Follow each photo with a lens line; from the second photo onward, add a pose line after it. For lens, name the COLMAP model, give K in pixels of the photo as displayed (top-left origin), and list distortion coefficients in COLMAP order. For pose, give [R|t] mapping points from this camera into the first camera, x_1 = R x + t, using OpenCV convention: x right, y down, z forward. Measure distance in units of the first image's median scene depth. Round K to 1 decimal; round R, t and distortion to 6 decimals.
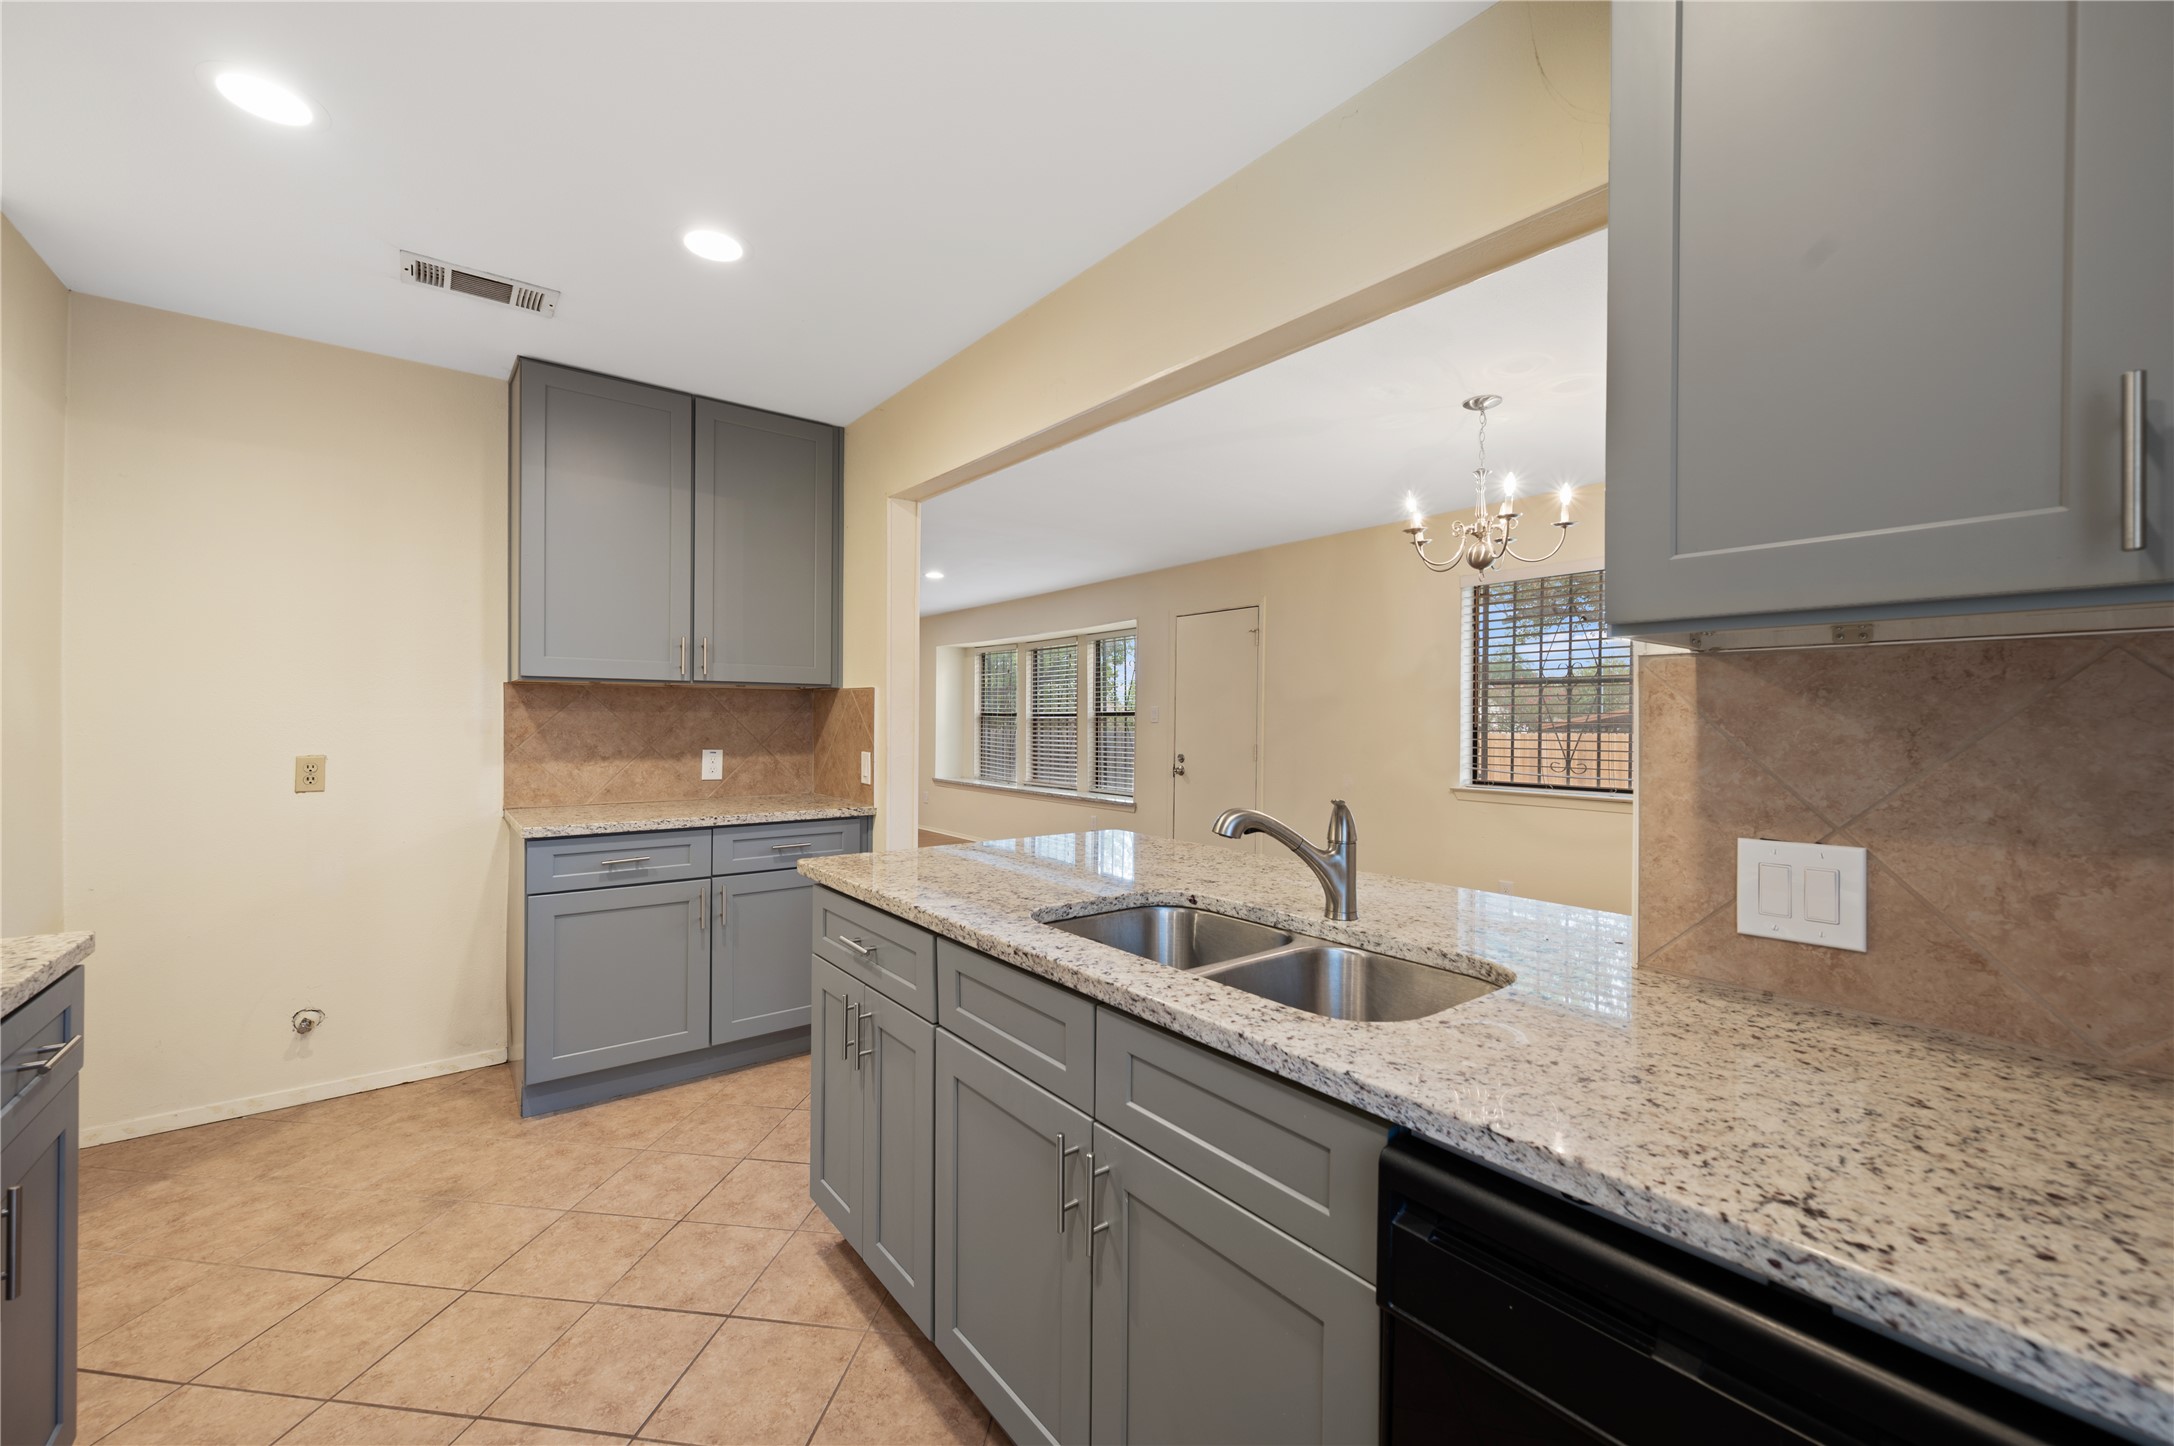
lens RADIAL K [[854.2, 0, 1096.2], [0, 854.2, 724.9], [0, 0, 1]] dist [-0.000428, 0.000753]
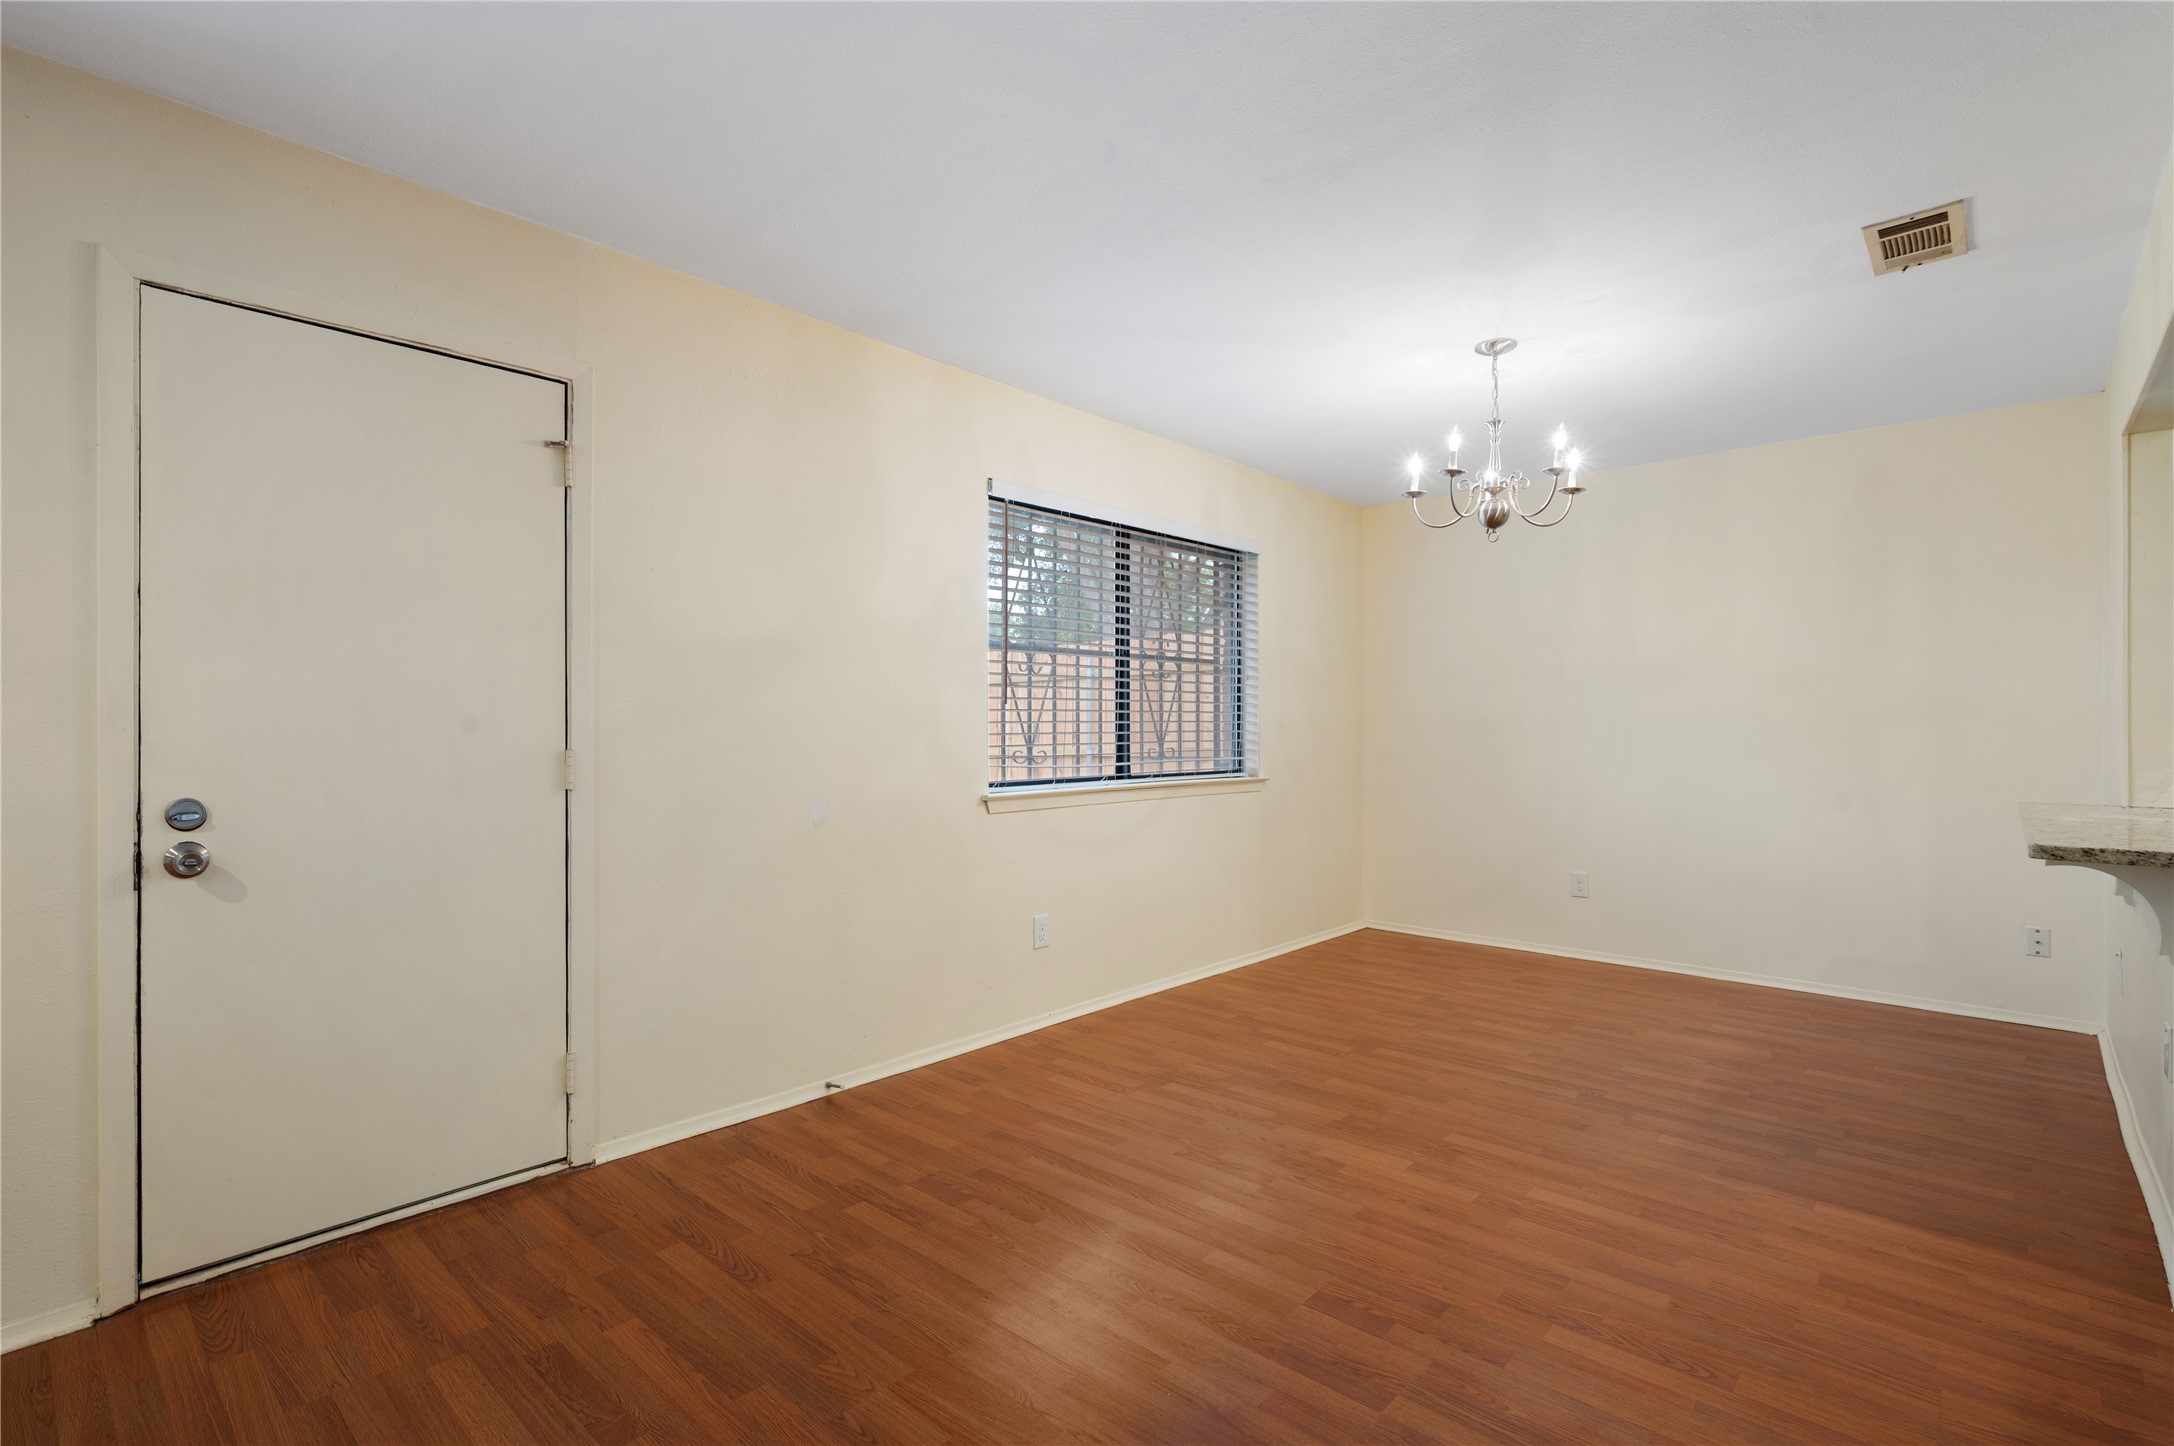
lens RADIAL K [[1017.1, 0, 1103.7], [0, 1017.1, 725.3], [0, 0, 1]] dist [-0.003849, 0.000692]
pose [[-0.175188, -0.010295, 0.984481, -0.333818], [0.001980, 0.999940, 0.010809, 0.009395], [-0.984533, 0.003843, -0.175157, 0.945581]]
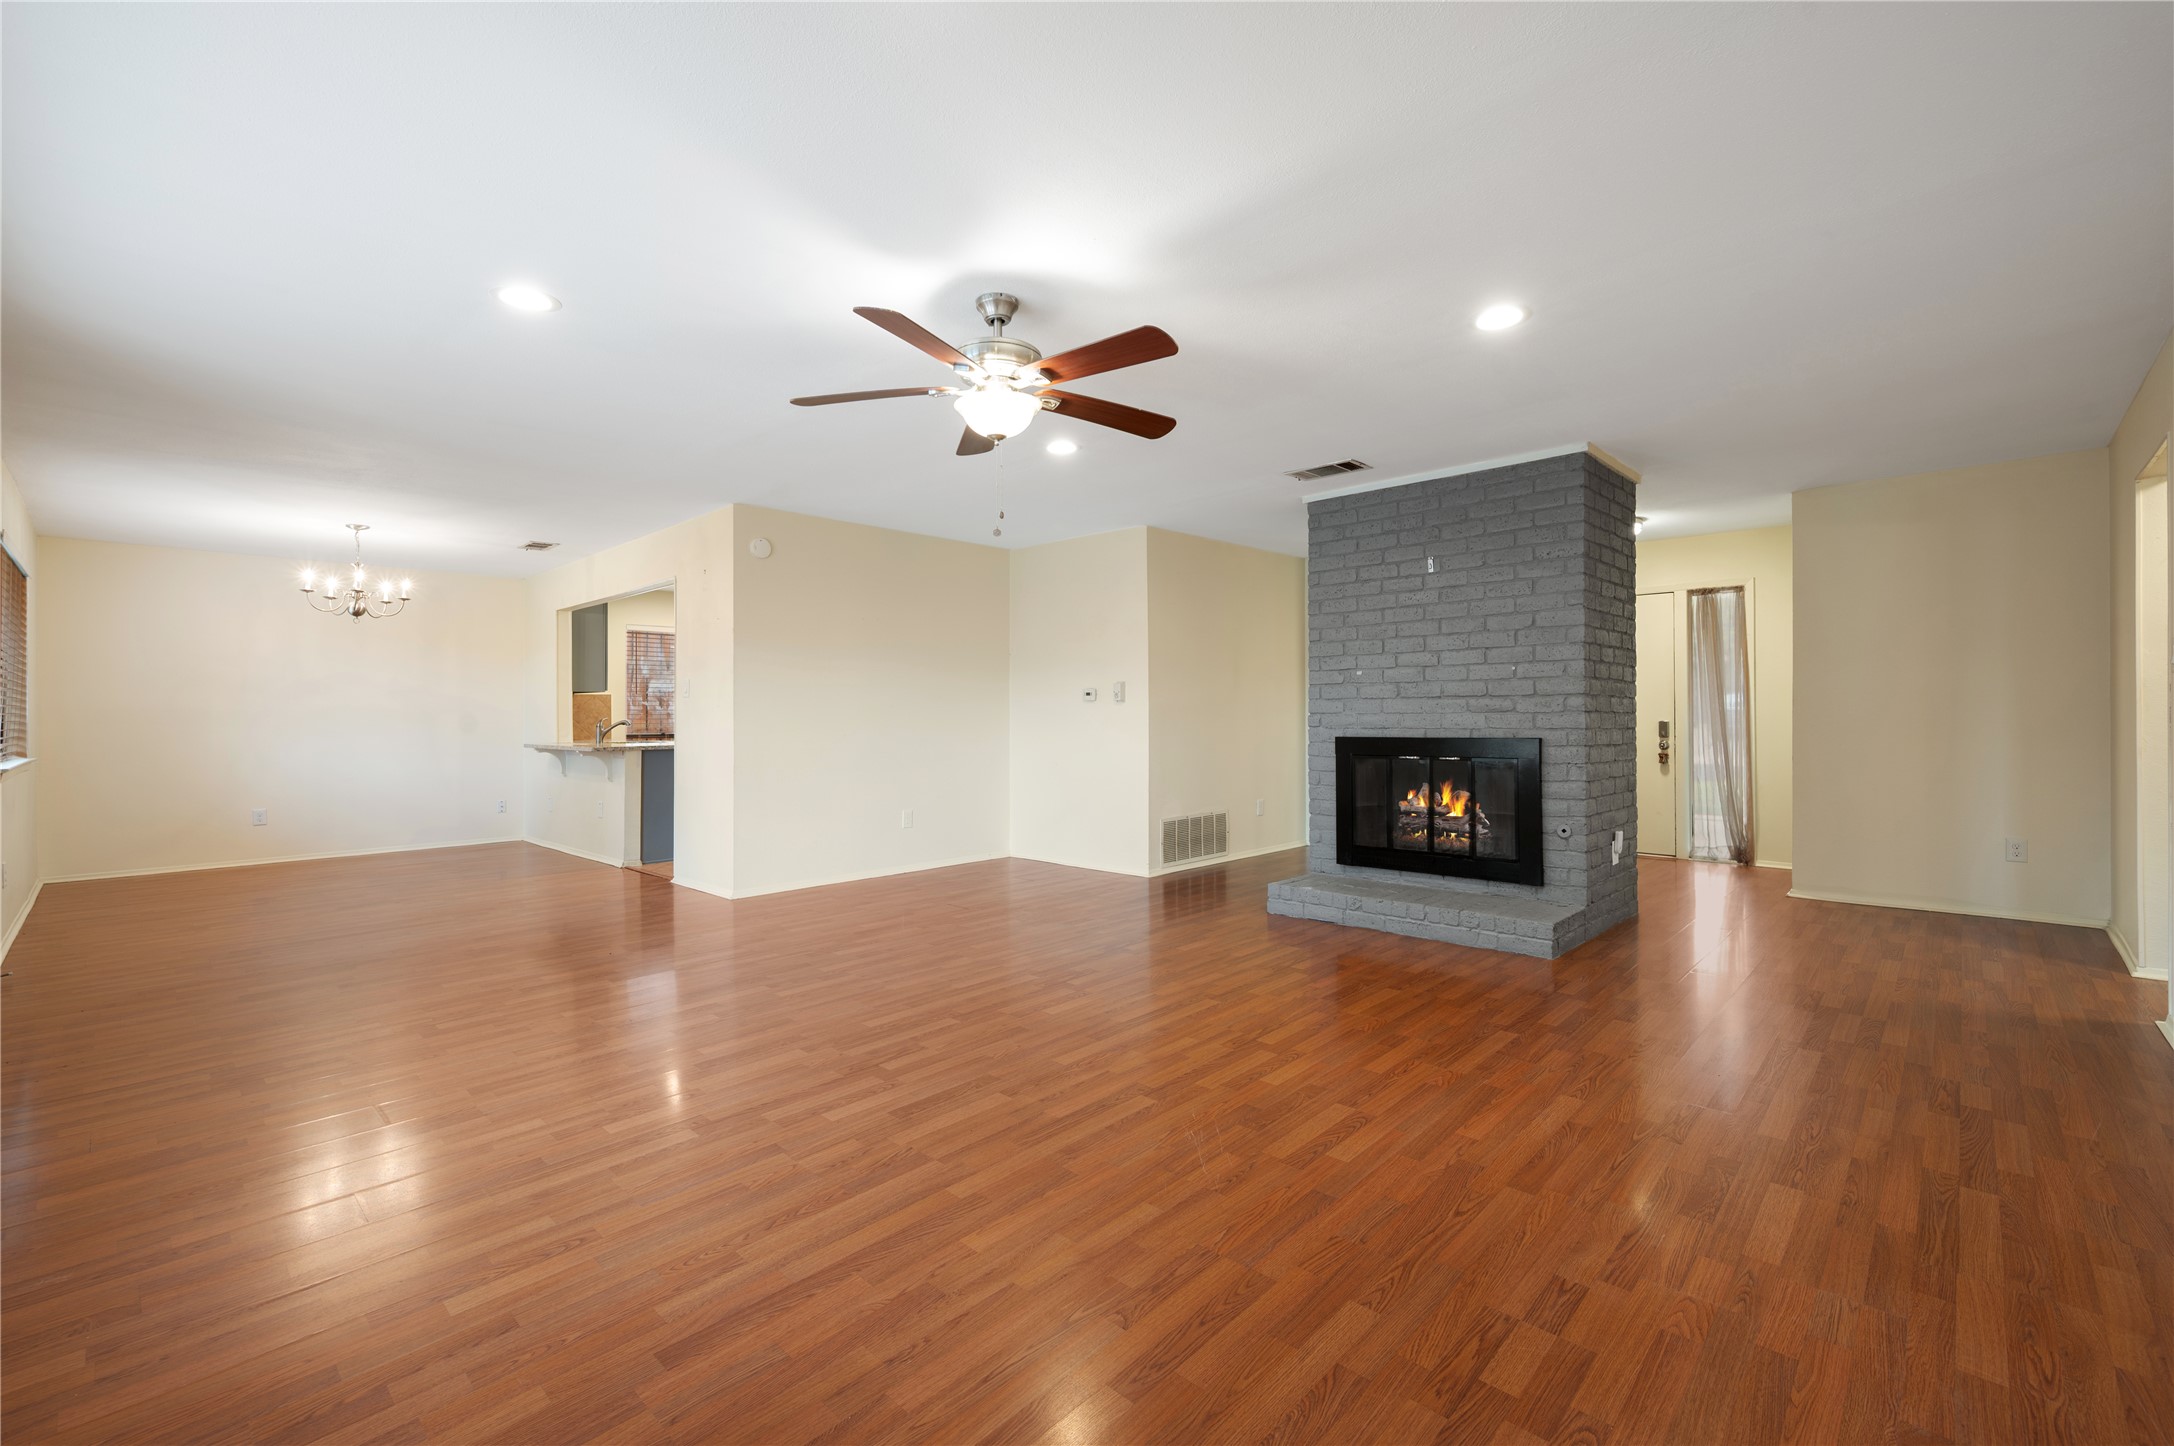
lens RADIAL K [[919.8, 0, 1084.9], [0, 919.8, 720.2], [0, 0, 1]] dist [-0.000591, -0.000440]
pose [[-0.990485, -0.000932, -0.137617, -0.501176], [-0.002548, 0.999930, 0.011568, 0.008281], [0.137597, 0.011808, -0.990418, 1.879713]]
